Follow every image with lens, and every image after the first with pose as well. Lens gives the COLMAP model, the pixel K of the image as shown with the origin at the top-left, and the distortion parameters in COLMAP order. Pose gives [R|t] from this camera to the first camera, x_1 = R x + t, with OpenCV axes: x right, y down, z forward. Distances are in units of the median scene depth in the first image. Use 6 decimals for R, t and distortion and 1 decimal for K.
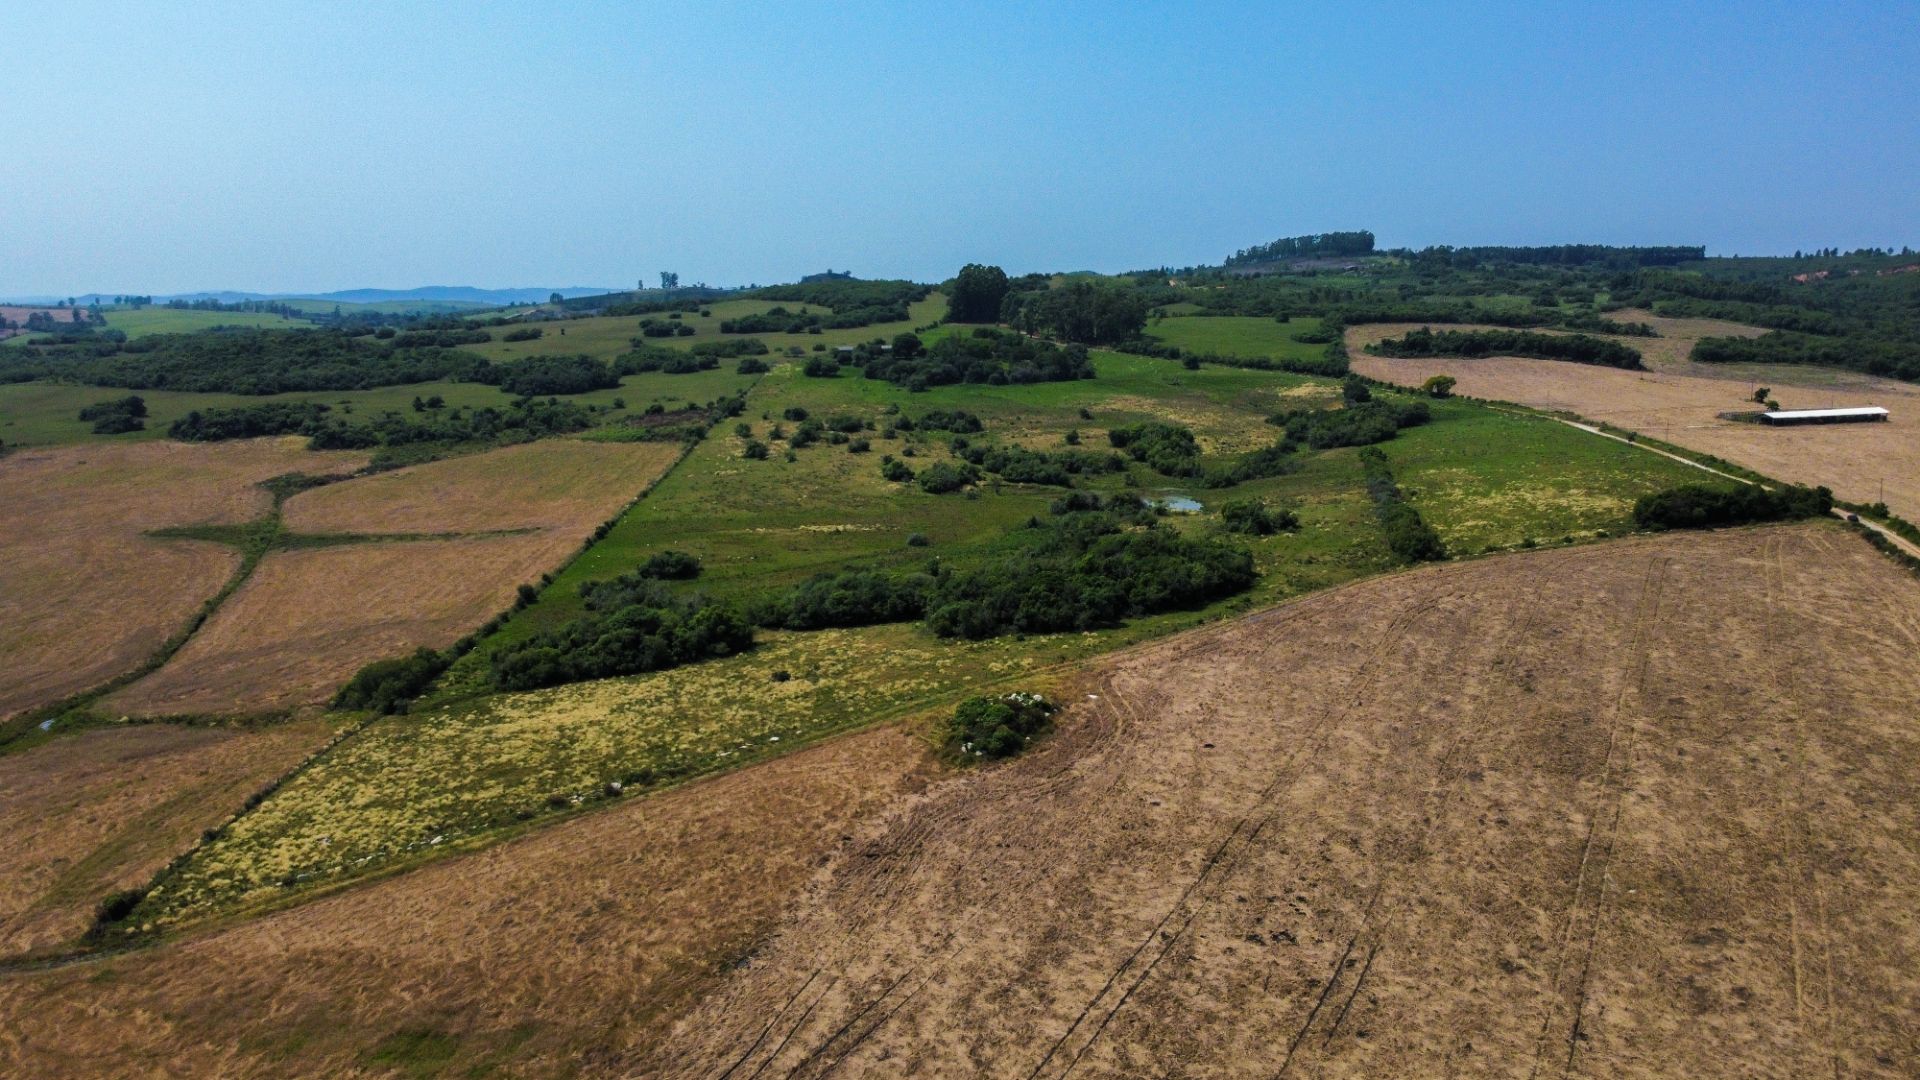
lens RADIAL K [[1452.8, 0, 961.7], [0, 1452.8, 537.7], [0, 0, 1]] dist [0.007170, -0.009148]
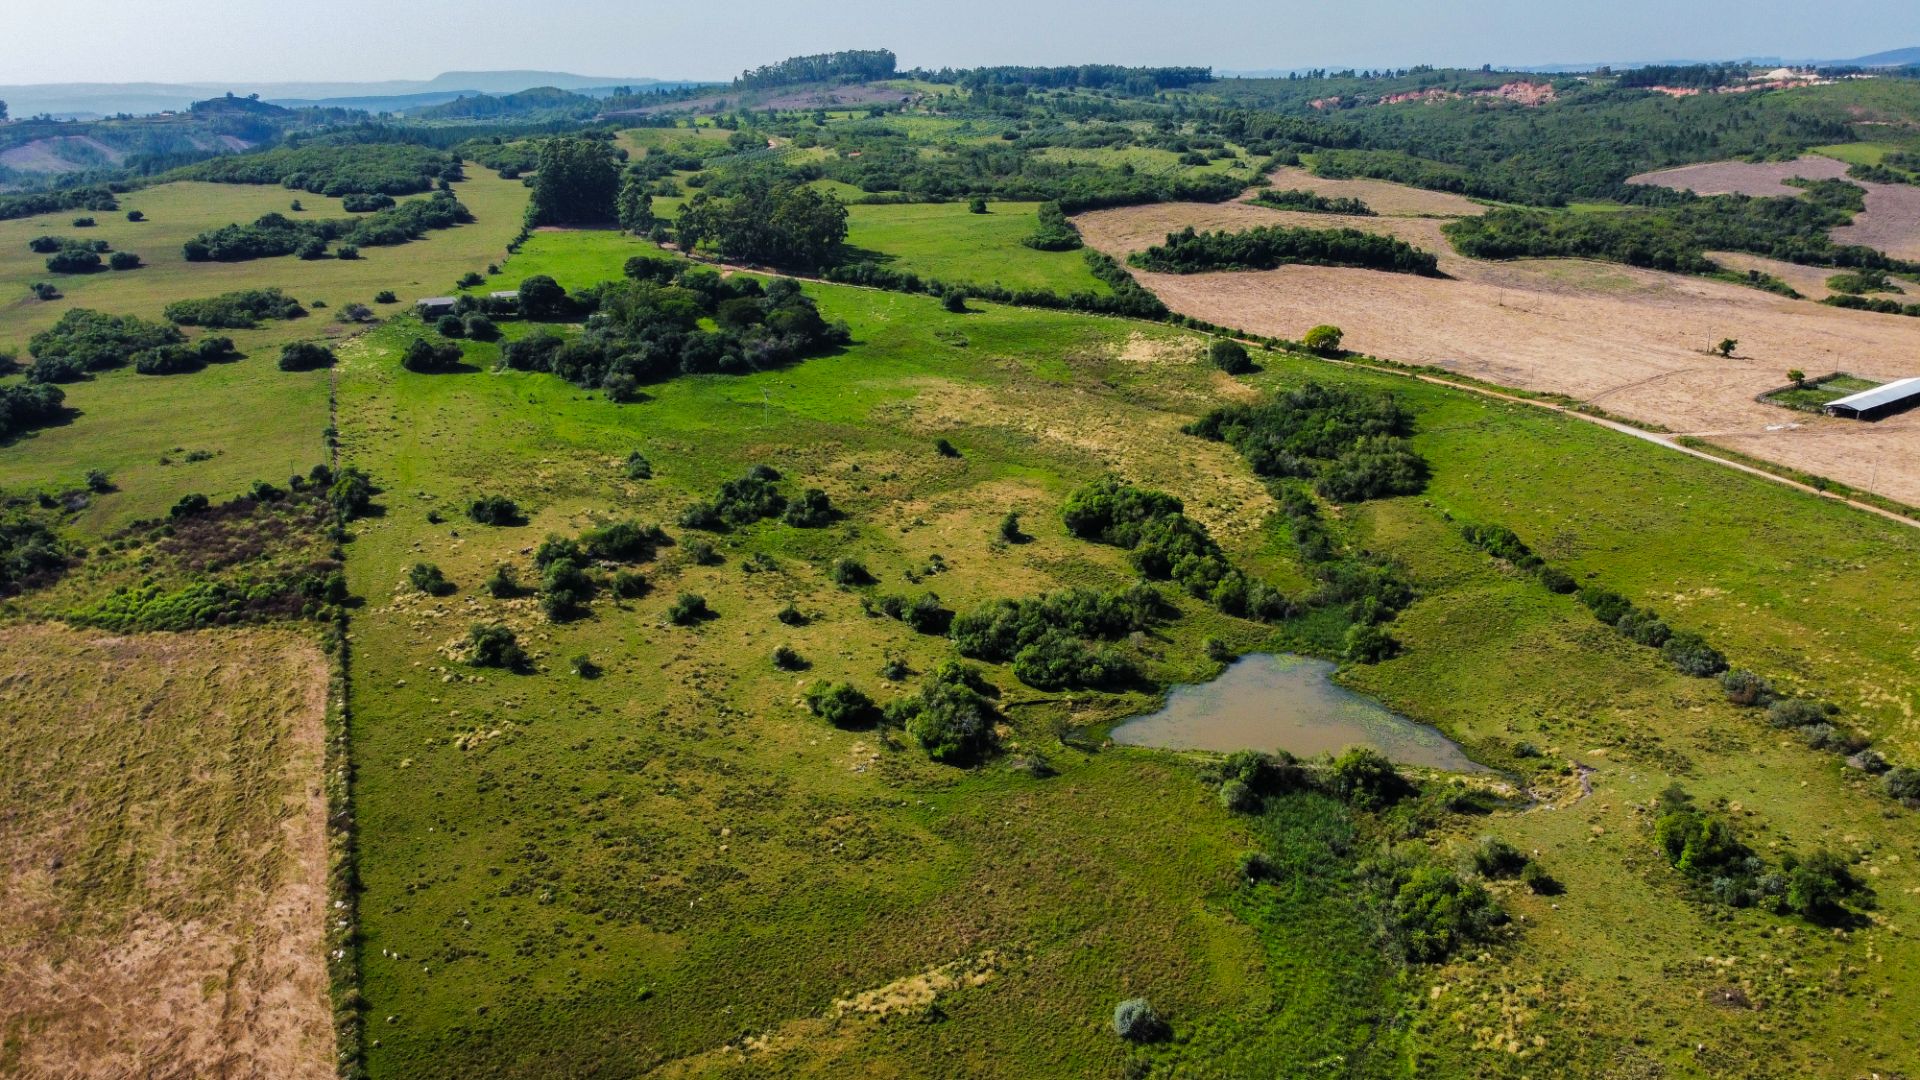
lens RADIAL K [[1452.8, 0, 955.3], [0, 1452.8, 536.3], [0, 0, 1]] dist [0.007170, -0.009148]
pose [[0.925090, -0.115173, 0.361862, -0.120722], [0.065796, 0.987099, 0.145967, -0.113702], [-0.374005, -0.111224, 0.920733, 0.328400]]
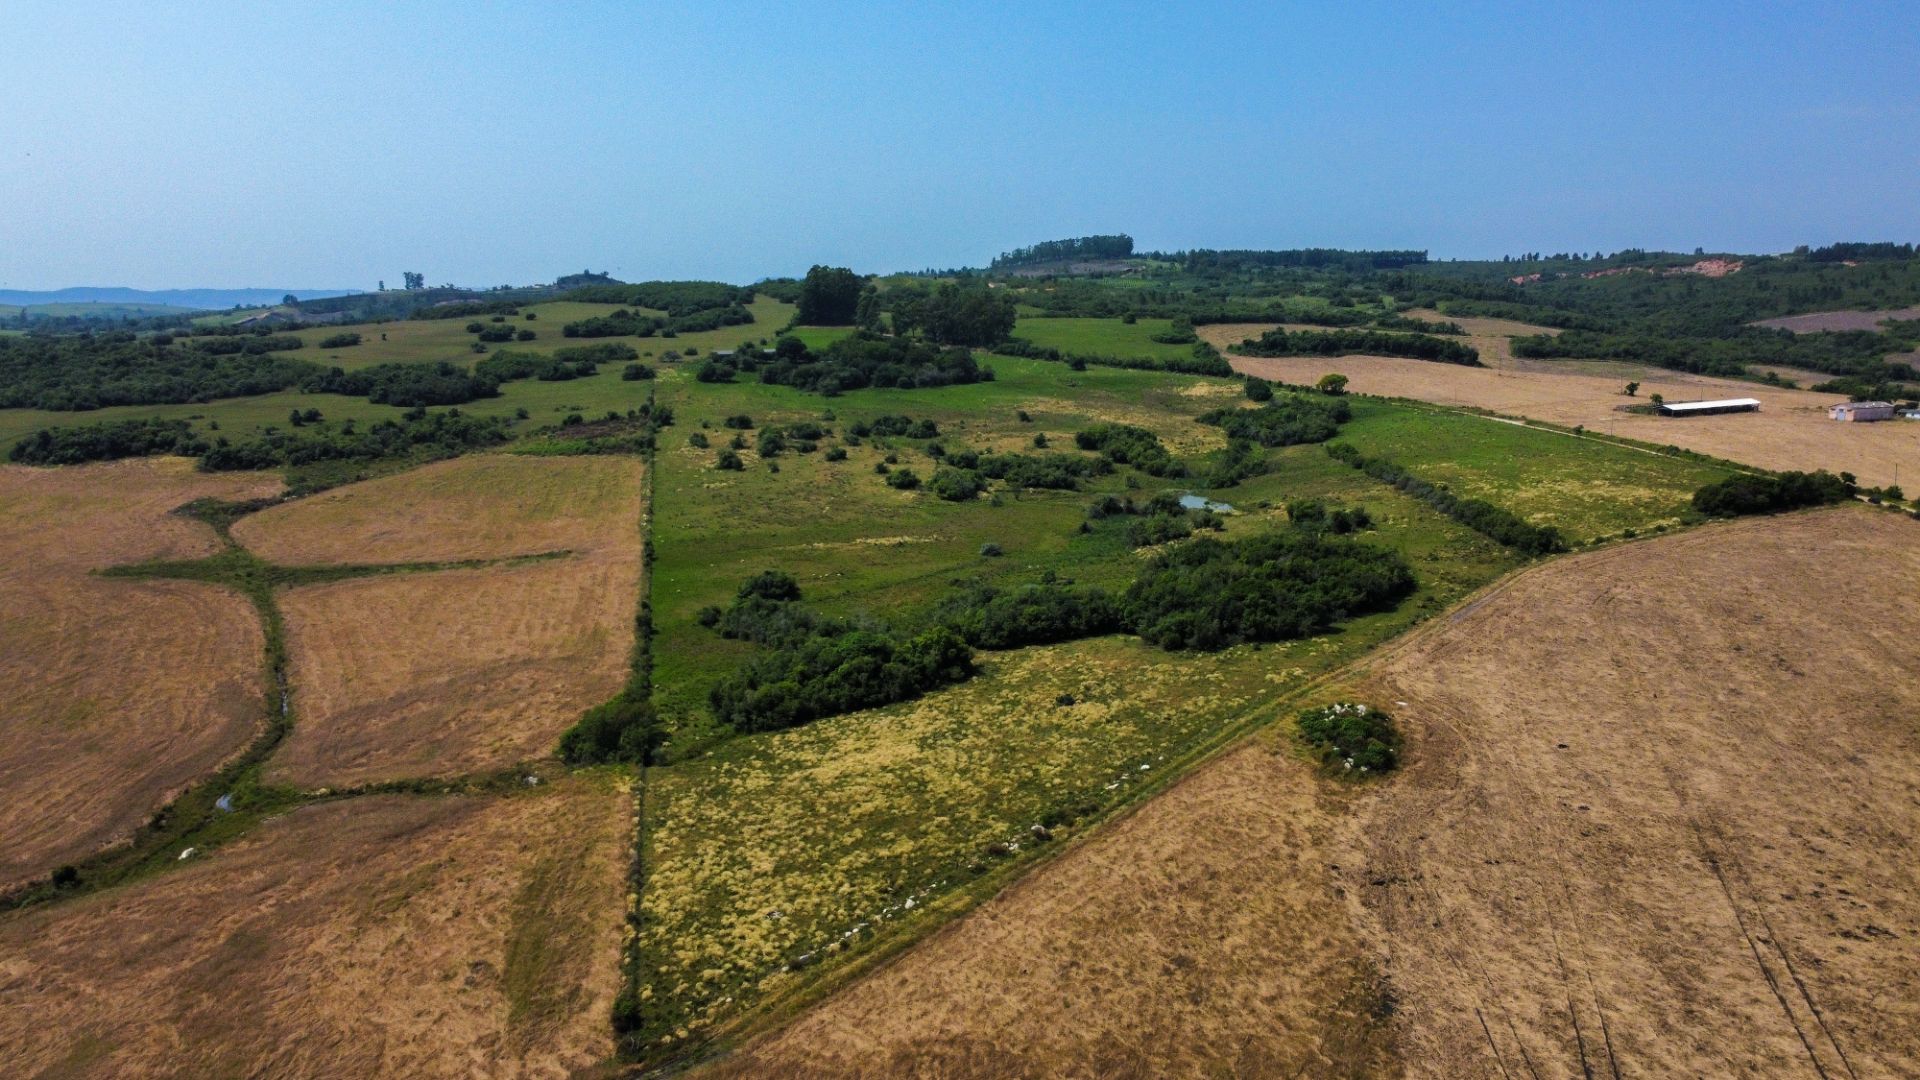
lens RADIAL K [[1452.8, 0, 959.7], [0, 1452.8, 543.5], [0, 0, 1]] dist [0.007170, -0.009148]
pose [[0.980227, -0.033909, 0.194949, -0.126561], [0.033316, 0.999425, 0.006322, -0.005081], [-0.195052, 0.000298, 0.980793, 0.027825]]
